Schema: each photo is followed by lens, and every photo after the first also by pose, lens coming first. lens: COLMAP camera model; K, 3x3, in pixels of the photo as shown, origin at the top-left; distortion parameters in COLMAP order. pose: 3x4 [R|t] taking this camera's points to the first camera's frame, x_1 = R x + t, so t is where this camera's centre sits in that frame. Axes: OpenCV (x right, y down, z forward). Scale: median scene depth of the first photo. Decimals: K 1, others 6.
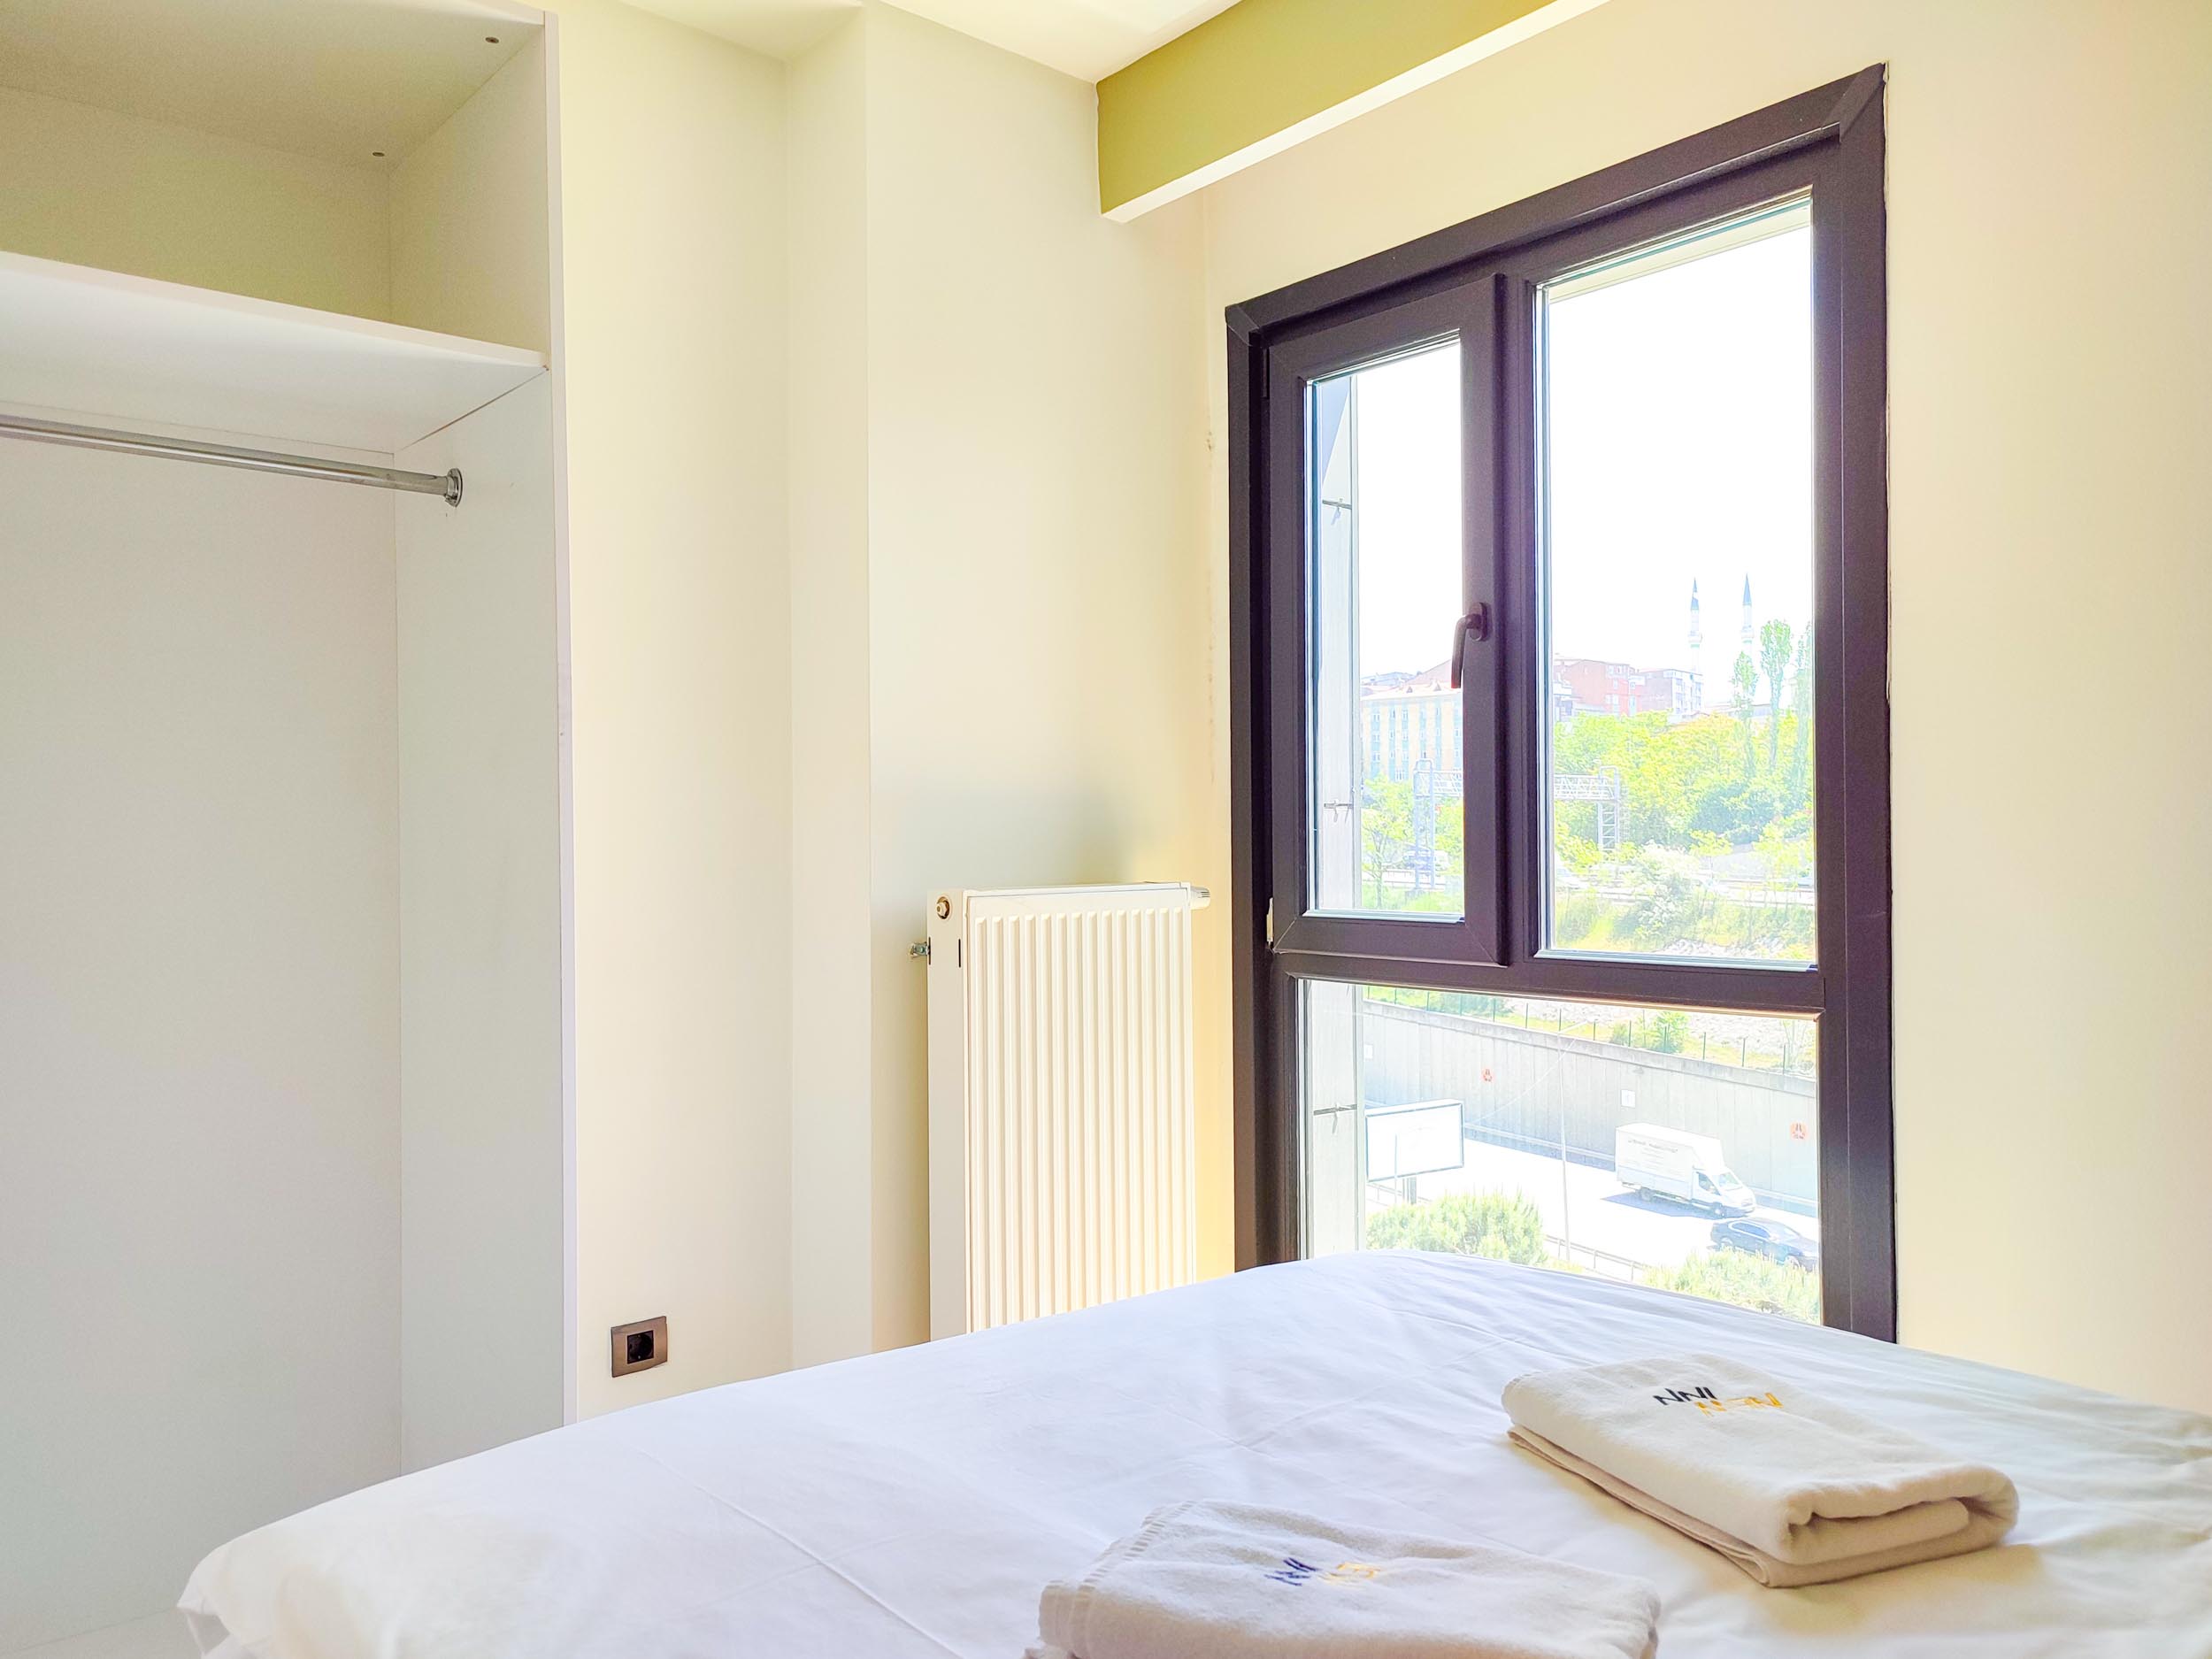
lens RADIAL K [[1636.7, 0, 1106.1], [0, 1636.7, 843.3], [0, 0, 1]] dist [0.019042, -0.007677]
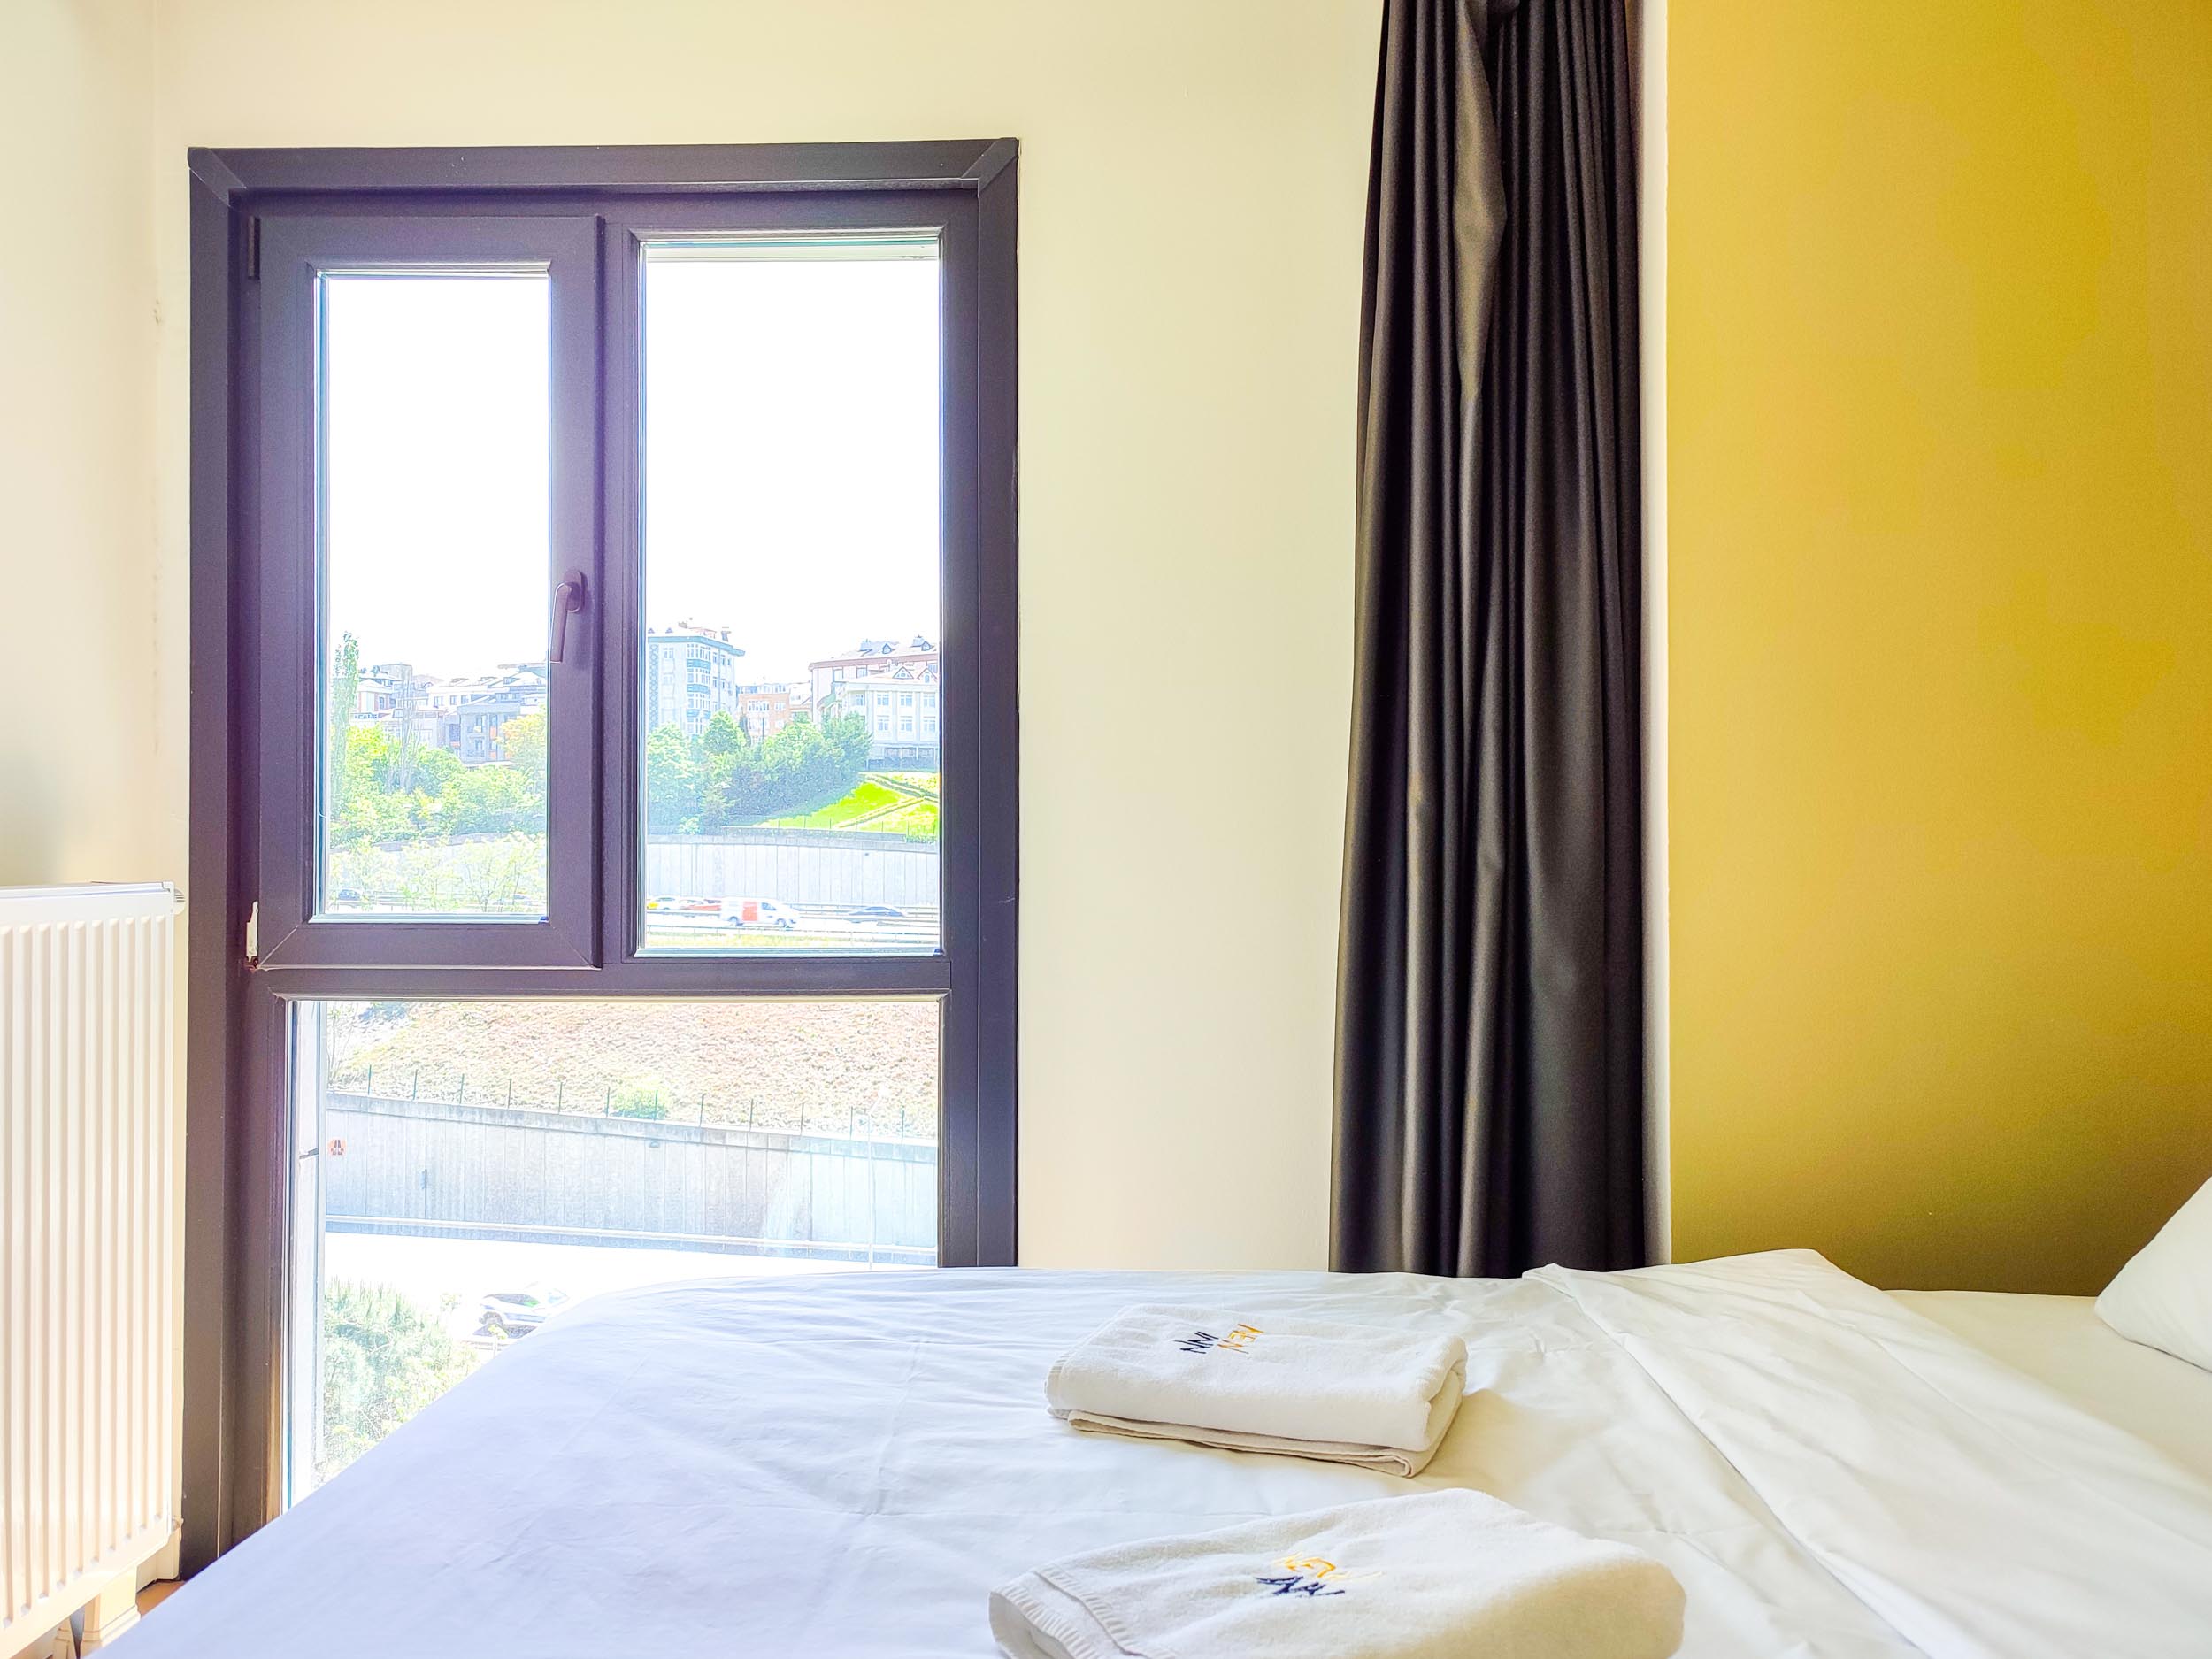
lens RADIAL K [[1630.8, 0, 1106.6], [0, 1630.8, 841.2], [0, 0, 1]] dist [0.017825, 0.000076]
pose [[0.666169, 0.011764, 0.745708, -0.360480], [-0.005463, 0.999926, -0.010894, 0.017101], [-0.745781, 0.003184, 0.666184, 0.252131]]
